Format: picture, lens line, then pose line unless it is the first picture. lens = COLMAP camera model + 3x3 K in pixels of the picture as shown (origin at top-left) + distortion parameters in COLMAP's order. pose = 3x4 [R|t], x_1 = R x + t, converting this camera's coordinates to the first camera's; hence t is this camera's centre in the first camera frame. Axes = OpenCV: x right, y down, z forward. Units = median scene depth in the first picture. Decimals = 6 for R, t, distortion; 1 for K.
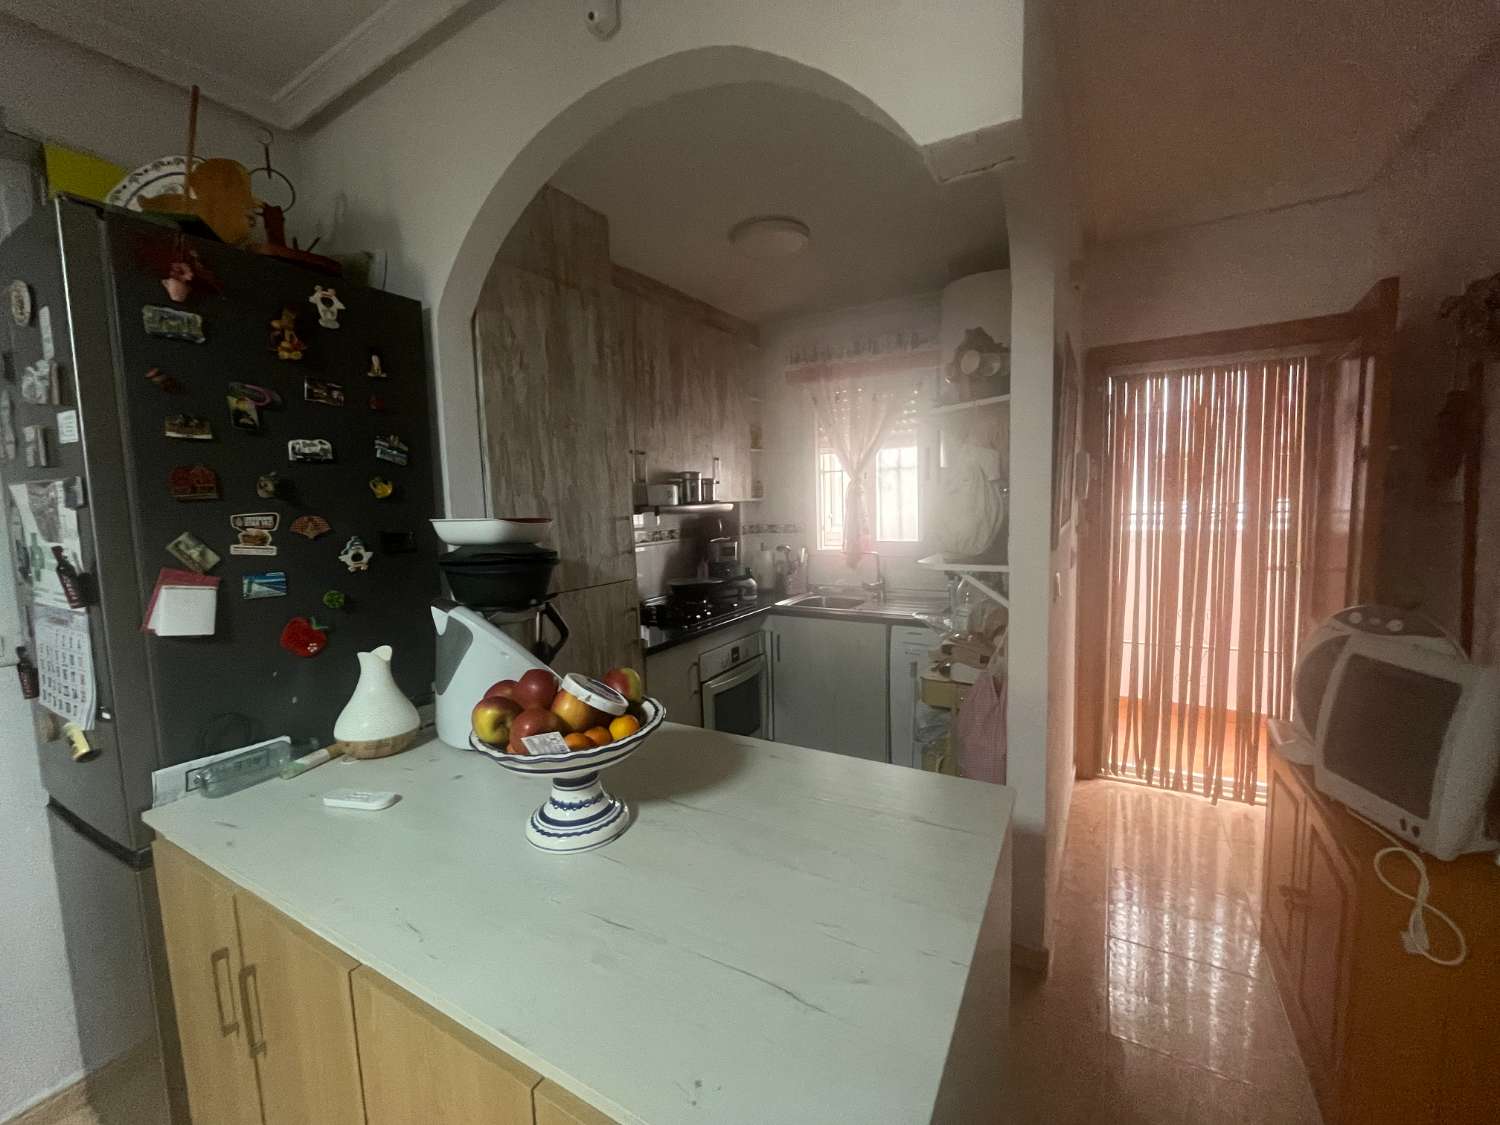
lens RADIAL K [[609.3, 0, 749.4], [0, 609.3, 567.2], [0, 0, 1]] dist [-0.002476, -0.000623]
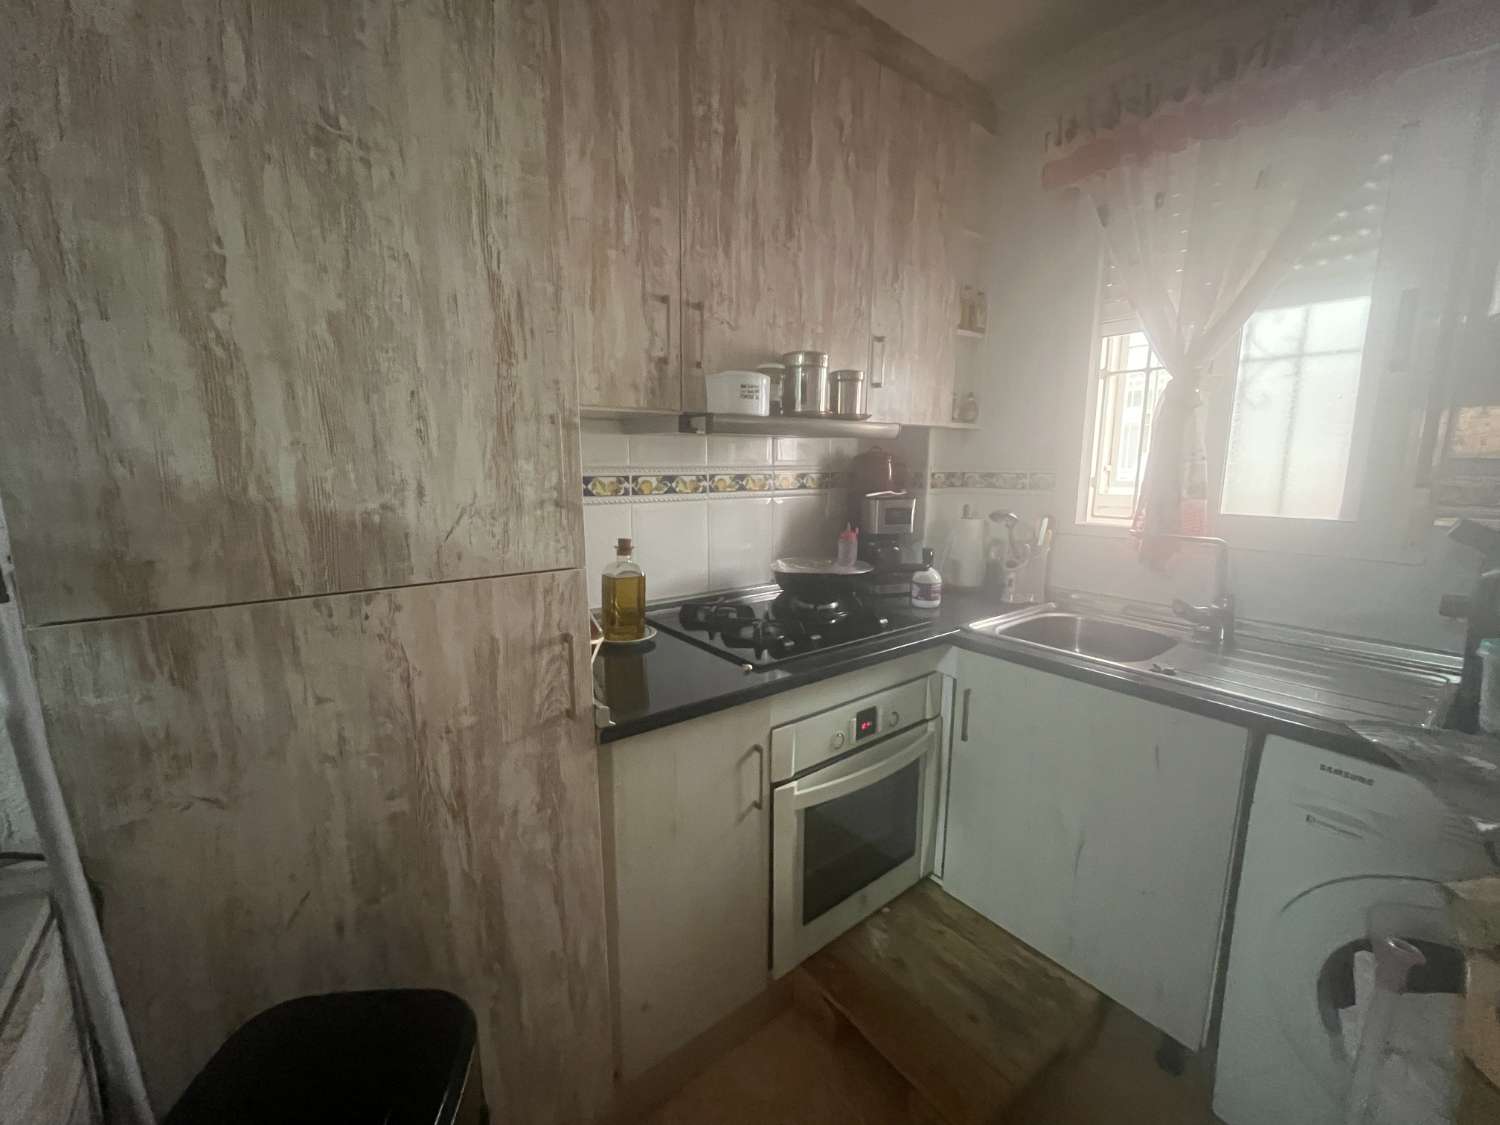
lens RADIAL K [[609.3, 0, 745.2], [0, 609.3, 566.1], [0, 0, 1]] dist [-0.002476, -0.000623]
pose [[0.923279, 0.094002, -0.372451, 0.053953], [-0.068643, 0.994363, 0.080805, -0.016990], [0.377948, -0.049039, 0.924527, 0.457908]]
